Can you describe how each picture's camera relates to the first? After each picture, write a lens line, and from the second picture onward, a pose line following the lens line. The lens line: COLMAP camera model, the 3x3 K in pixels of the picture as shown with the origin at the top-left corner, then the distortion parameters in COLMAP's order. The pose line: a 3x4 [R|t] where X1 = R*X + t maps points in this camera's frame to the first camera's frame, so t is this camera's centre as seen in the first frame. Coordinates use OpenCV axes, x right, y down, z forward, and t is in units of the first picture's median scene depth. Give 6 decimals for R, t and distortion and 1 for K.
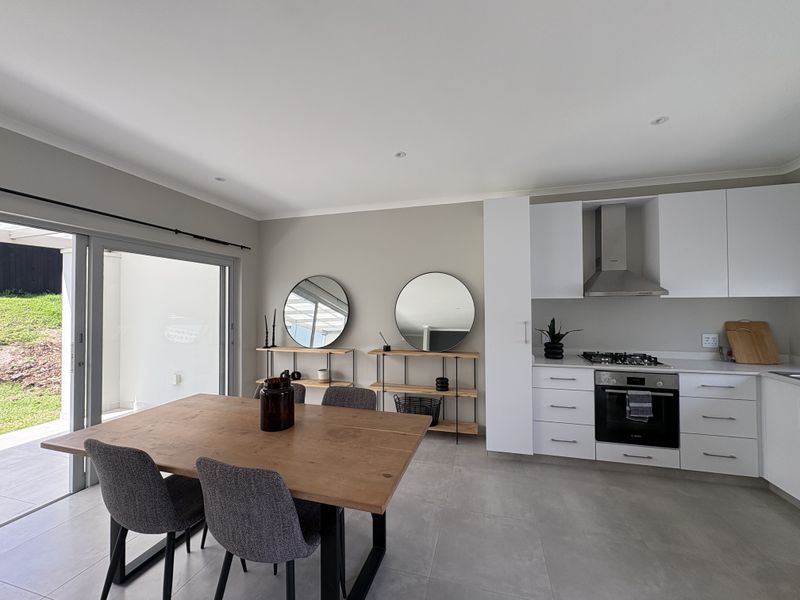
lens RADIAL K [[318.7, 0, 399.9], [0, 318.7, 300.0], [0, 0, 1]] dist [-0.001941, 0.001153]
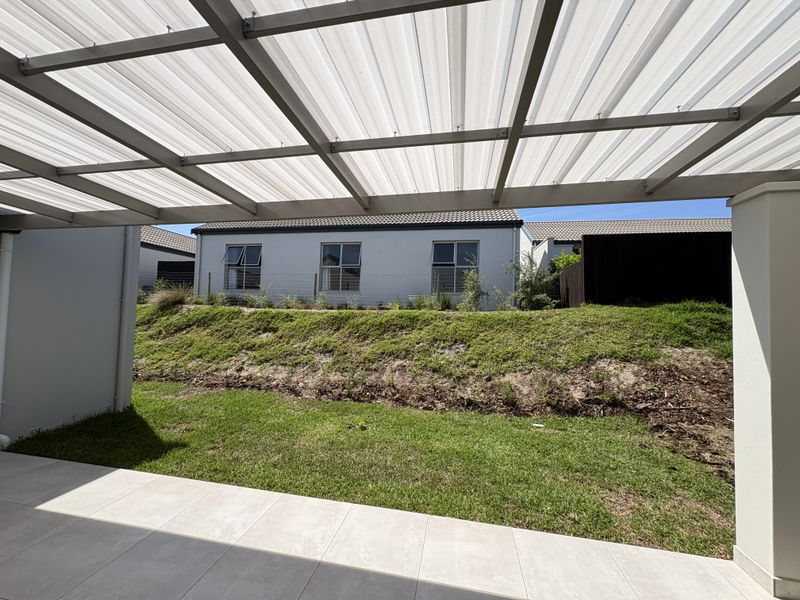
lens RADIAL K [[318.7, 0, 398.3], [0, 318.7, 298.1], [0, 0, 1]] dist [-0.001941, 0.001153]
pose [[0.071797, -0.034265, -0.996831, -0.936154], [-0.009793, 0.999337, -0.035057, 0.016259], [0.997371, 0.012279, 0.071414, 0.709485]]
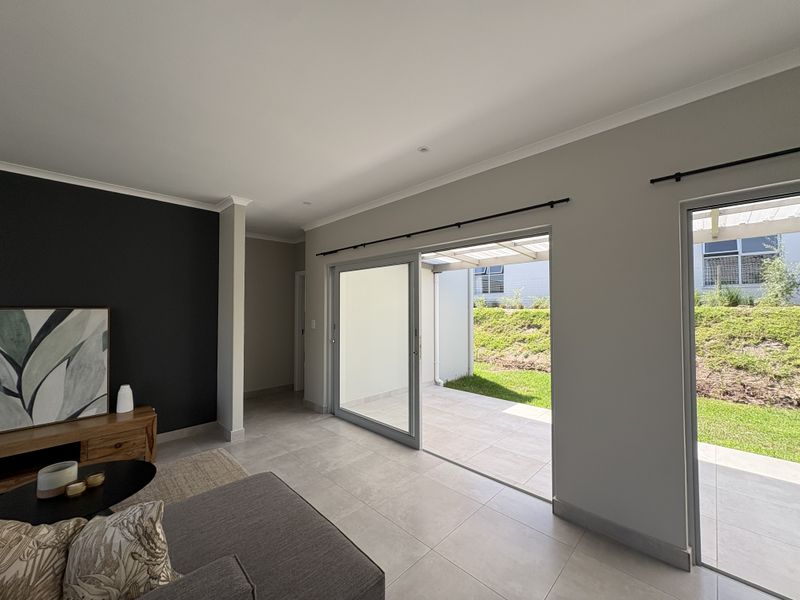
lens RADIAL K [[318.7, 0, 399.8], [0, 318.7, 299.8], [0, 0, 1]] dist [-0.001941, 0.001153]
pose [[-0.488272, -0.017513, -0.872516, -0.154867], [0.017791, 0.999391, -0.030016, -0.000298], [0.872510, -0.030179, -0.487663, 0.210935]]
